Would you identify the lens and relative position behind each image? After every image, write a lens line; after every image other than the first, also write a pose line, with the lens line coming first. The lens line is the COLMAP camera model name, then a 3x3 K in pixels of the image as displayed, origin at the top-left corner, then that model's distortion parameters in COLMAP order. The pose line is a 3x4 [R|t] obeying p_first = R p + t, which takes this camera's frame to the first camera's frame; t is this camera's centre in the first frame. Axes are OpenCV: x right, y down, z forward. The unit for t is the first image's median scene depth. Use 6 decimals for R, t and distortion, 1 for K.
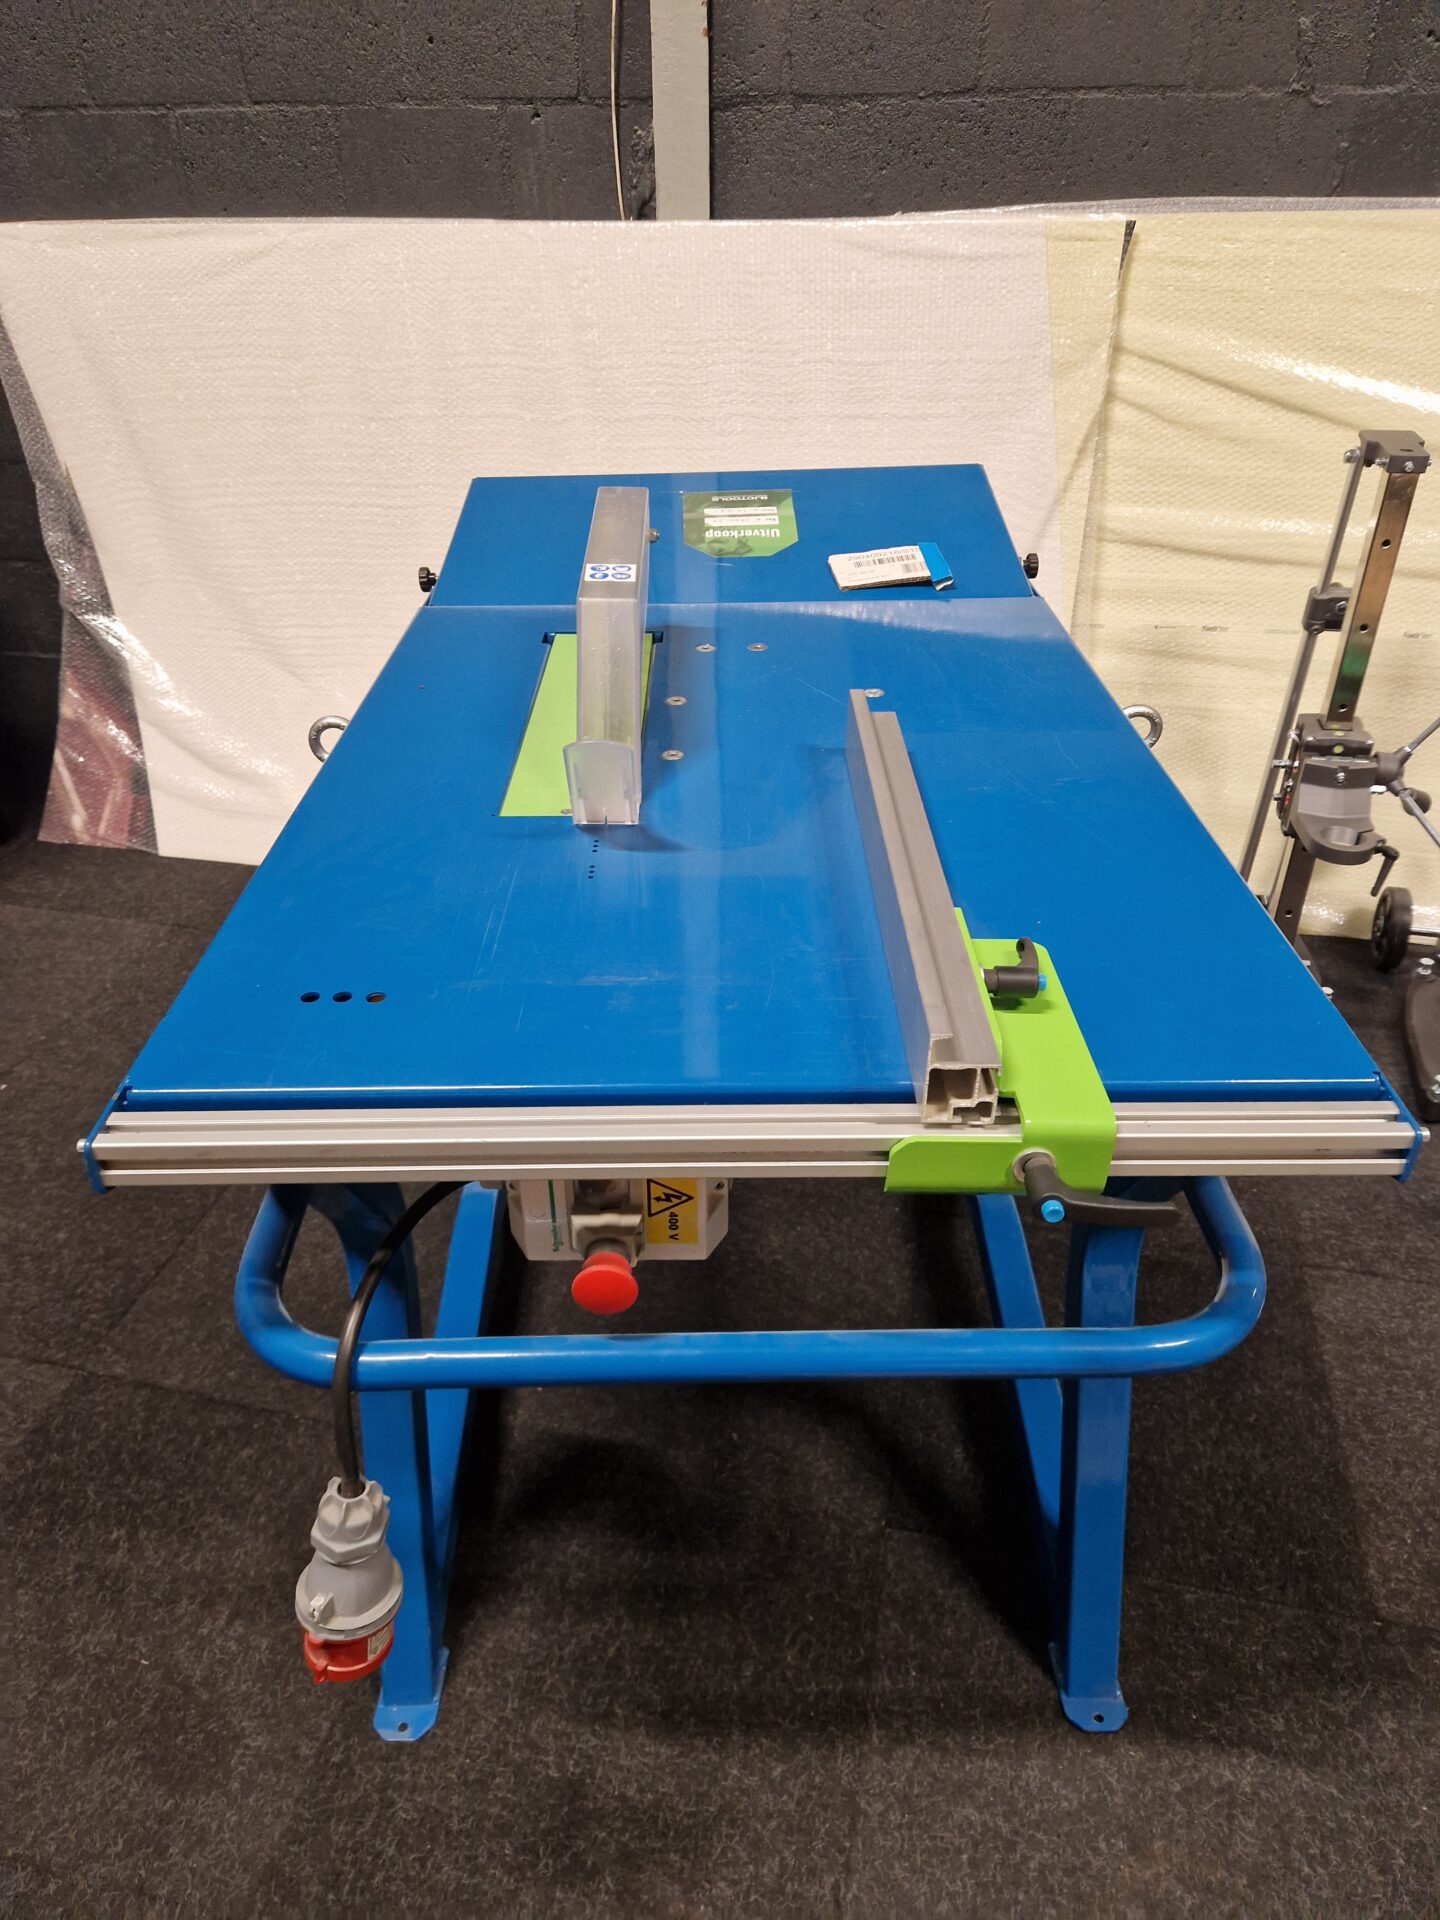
lens RADIAL K [[1271.3, 0, 727.7], [0, 1271.3, 957.8], [0, 0, 1]] dist [0.083154, -0.075748]
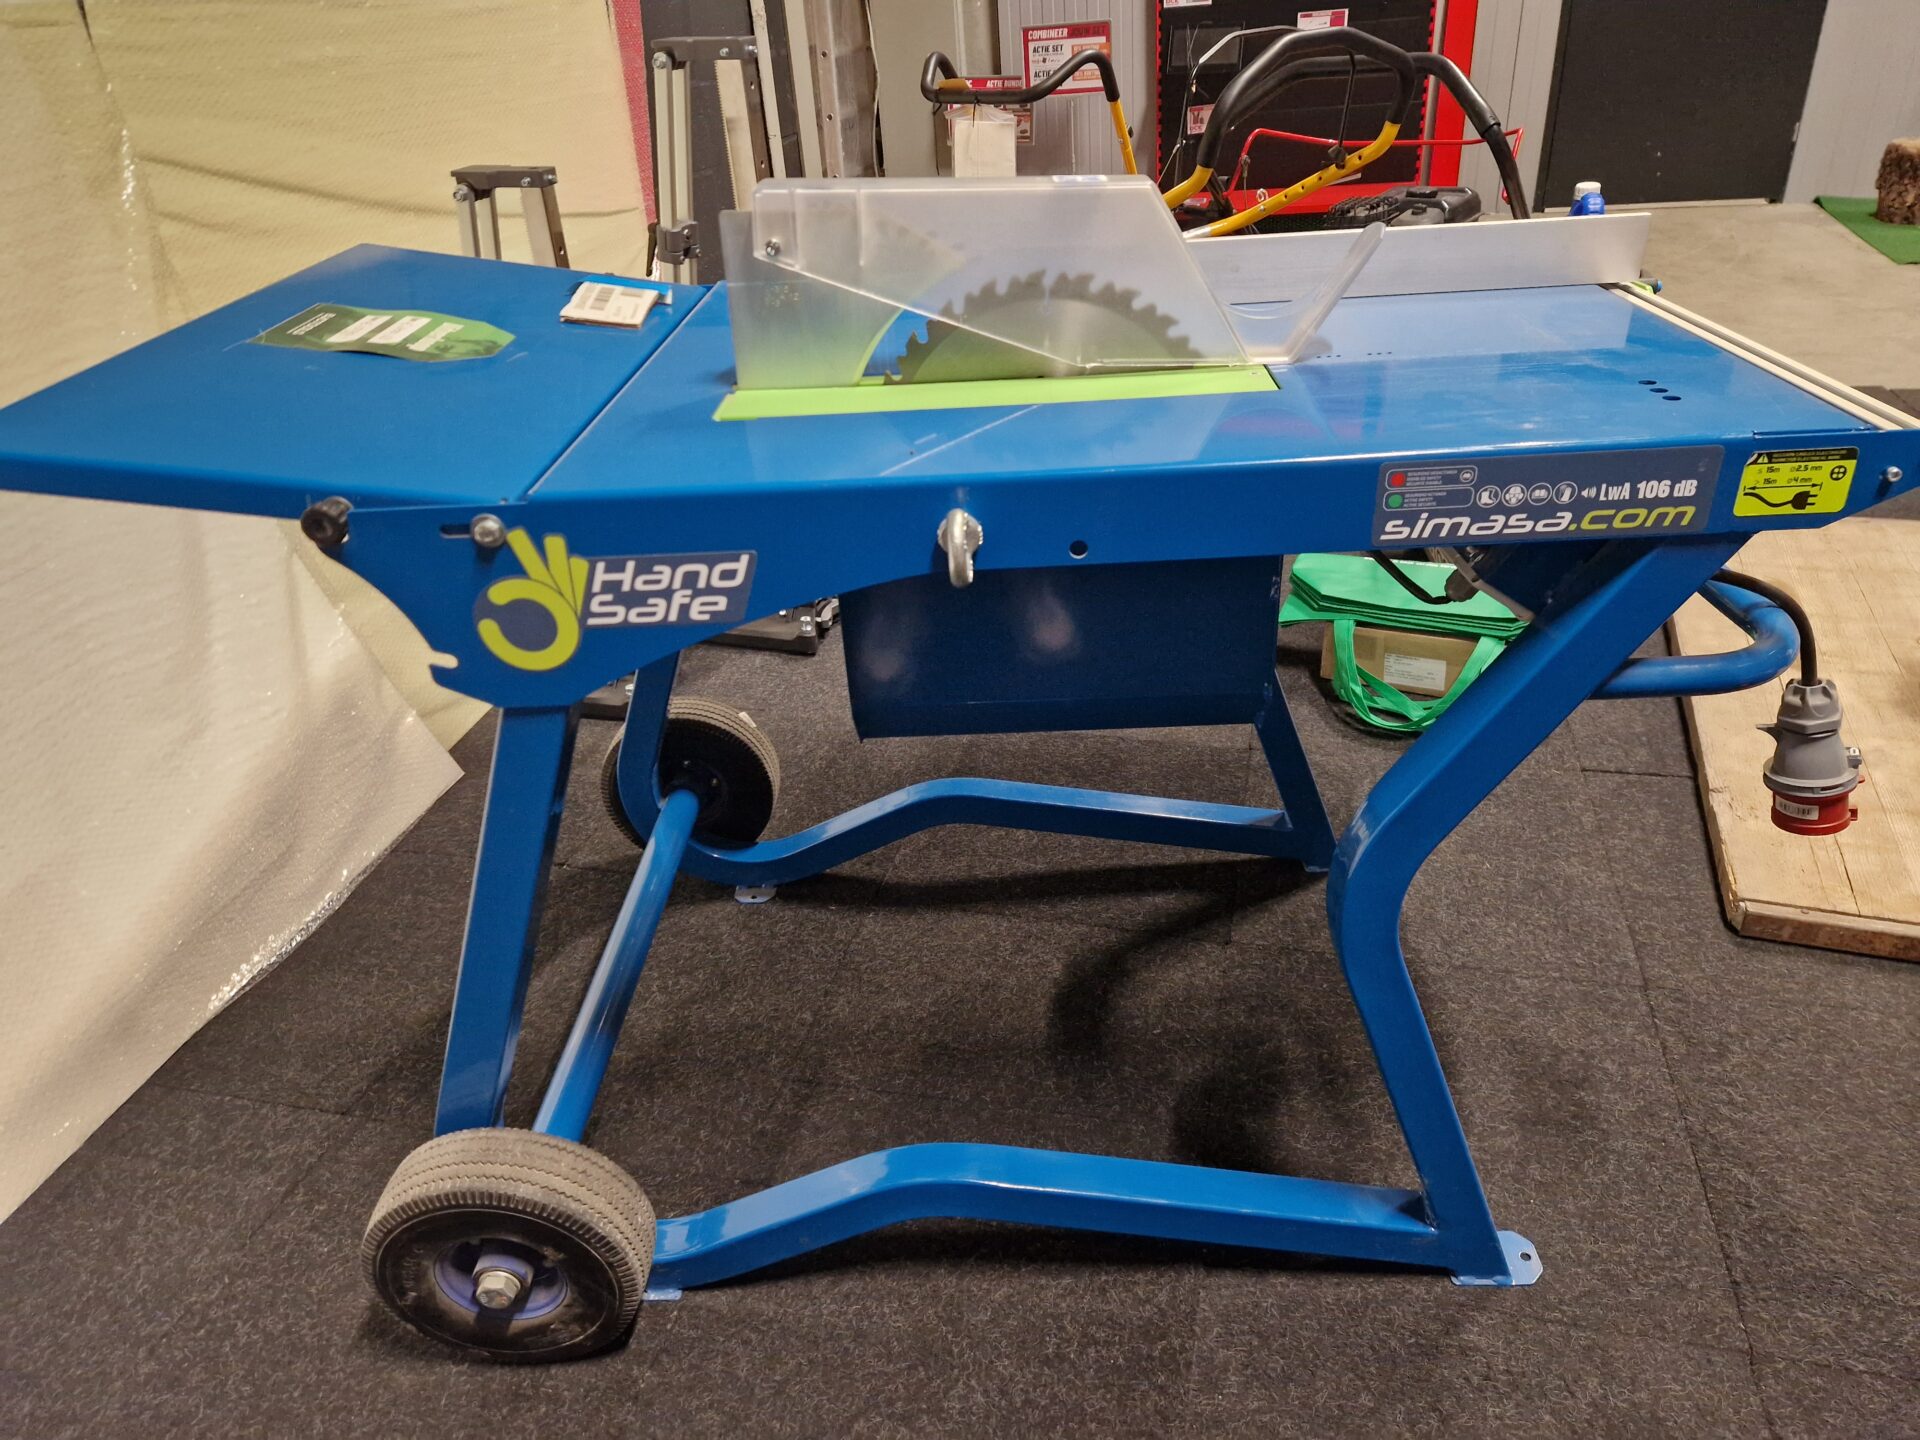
lens RADIAL K [[1271.3, 0, 965.0], [0, 1271.3, 700.2], [0, 0, 1]] dist [0.083154, -0.075748]
pose [[0.045361, -0.489646, 0.870740, -0.885523], [0.600161, 0.710157, 0.368080, -0.331357], [-0.798592, 0.505888, 0.326081, 0.752627]]
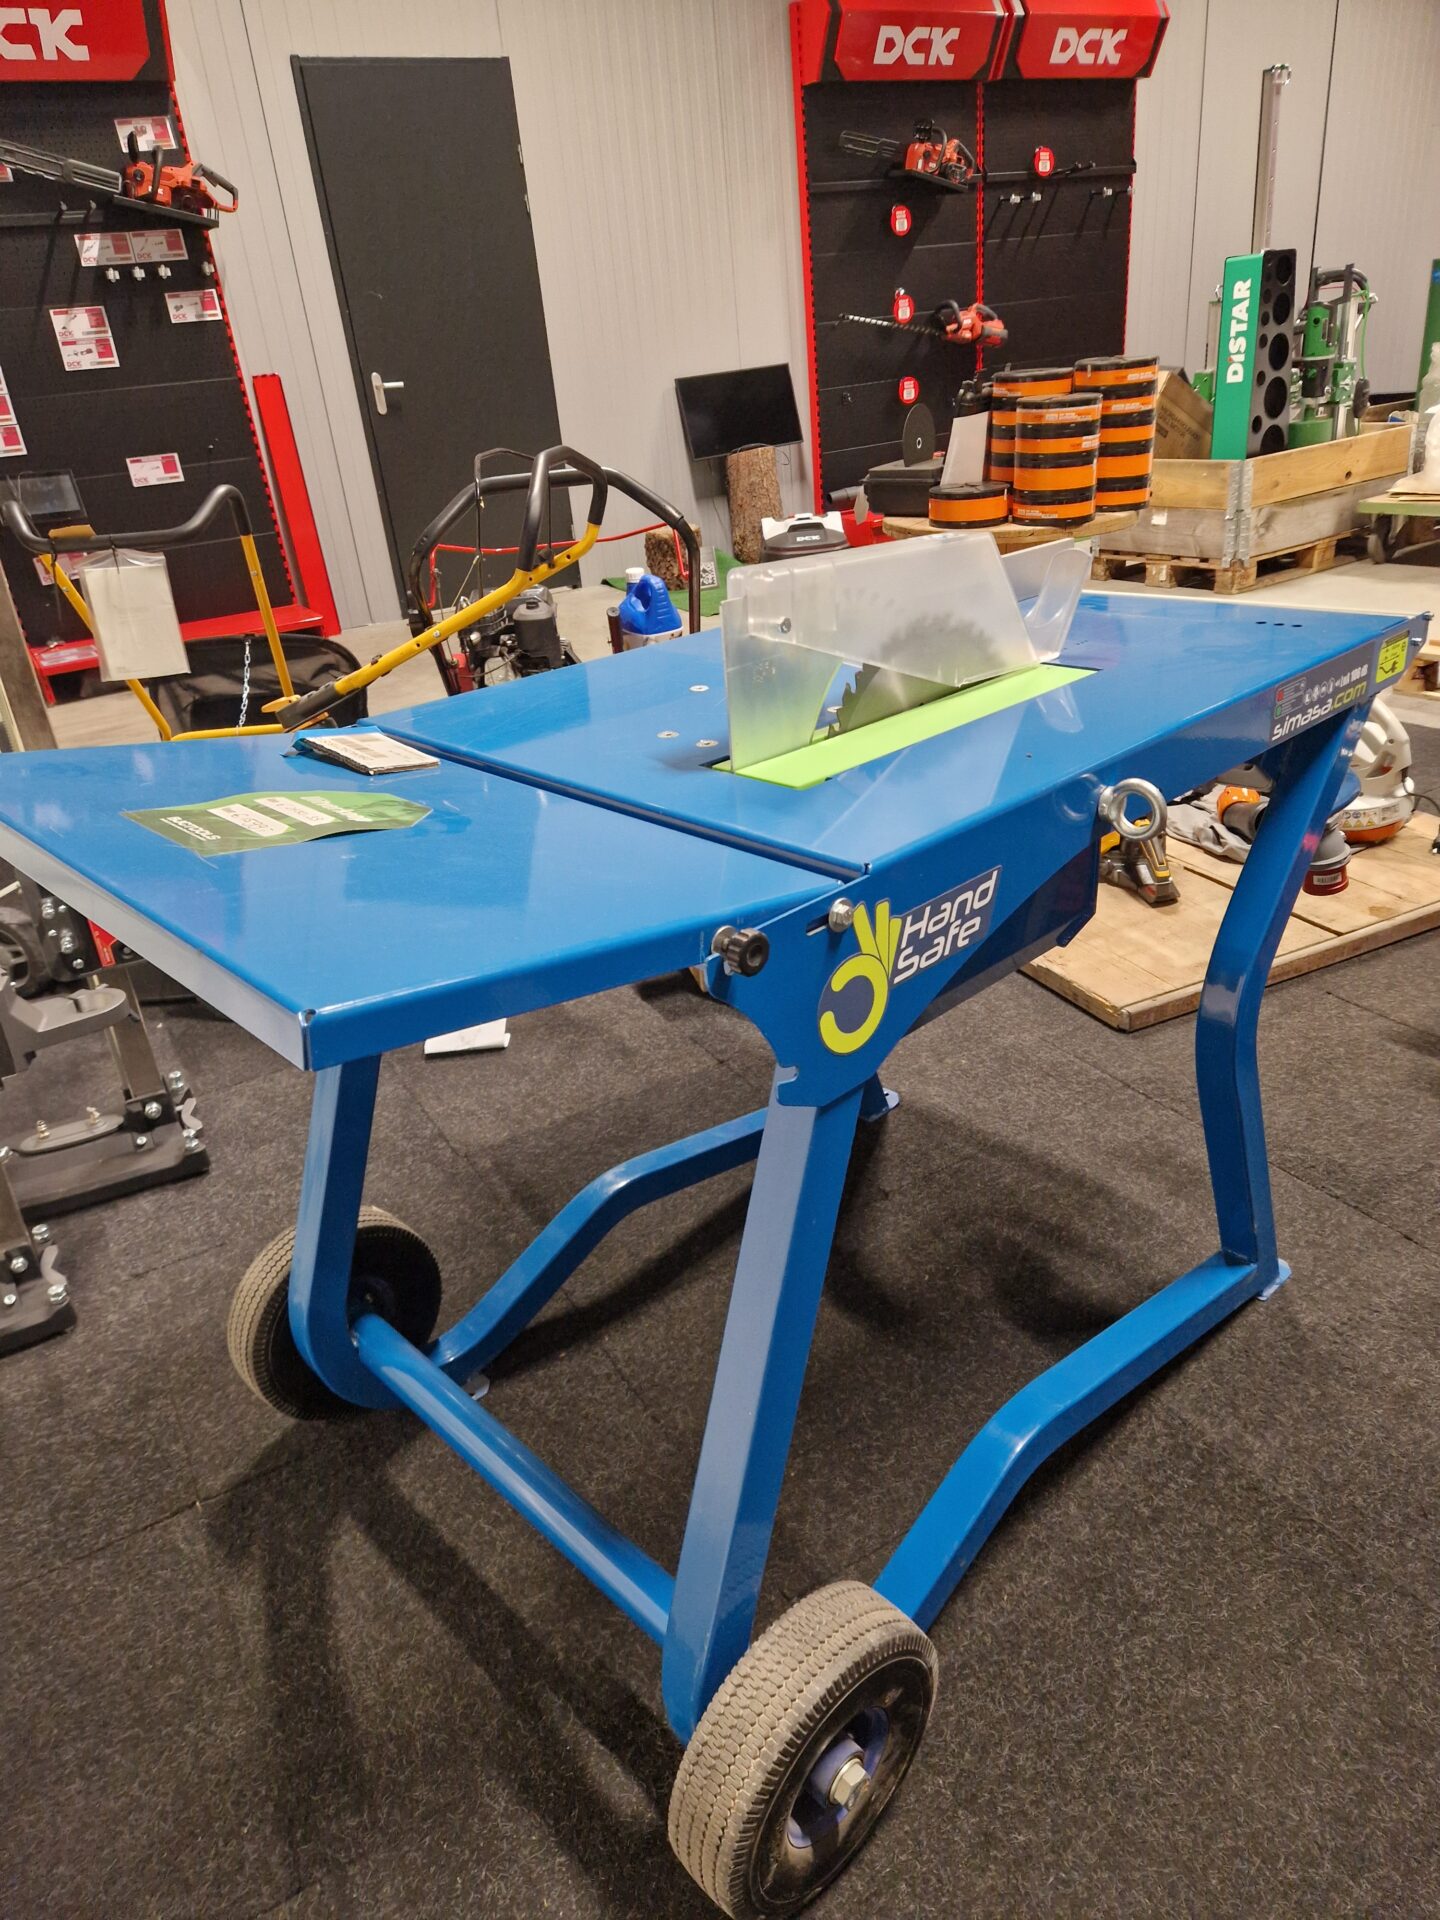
lens RADIAL K [[1271.3, 0, 727.7], [0, 1271.3, 957.8], [0, 0, 1]] dist [0.083154, -0.075748]
pose [[-0.668110, -0.272388, 0.692412, -0.686434], [0.474138, 0.561322, 0.678315, -0.755191], [-0.573431, 0.781487, -0.245876, 1.338563]]
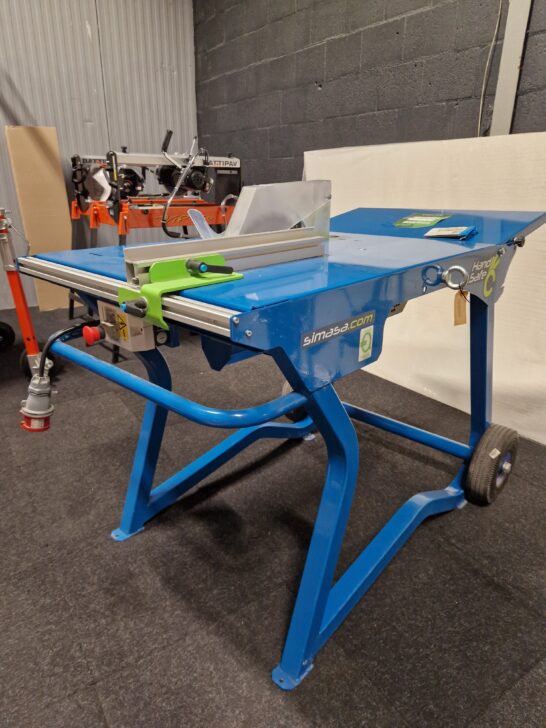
lens RADIAL K [[506.1, 0, 285.9], [0, 506.1, 360.7], [0, 0, 1]] dist [0.086609, -0.083391]
pose [[0.722236, 0.237918, -0.649438, 0.704580], [-0.371693, 0.925373, -0.074352, 0.134019], [0.583283, 0.295092, 0.756771, 0.164571]]
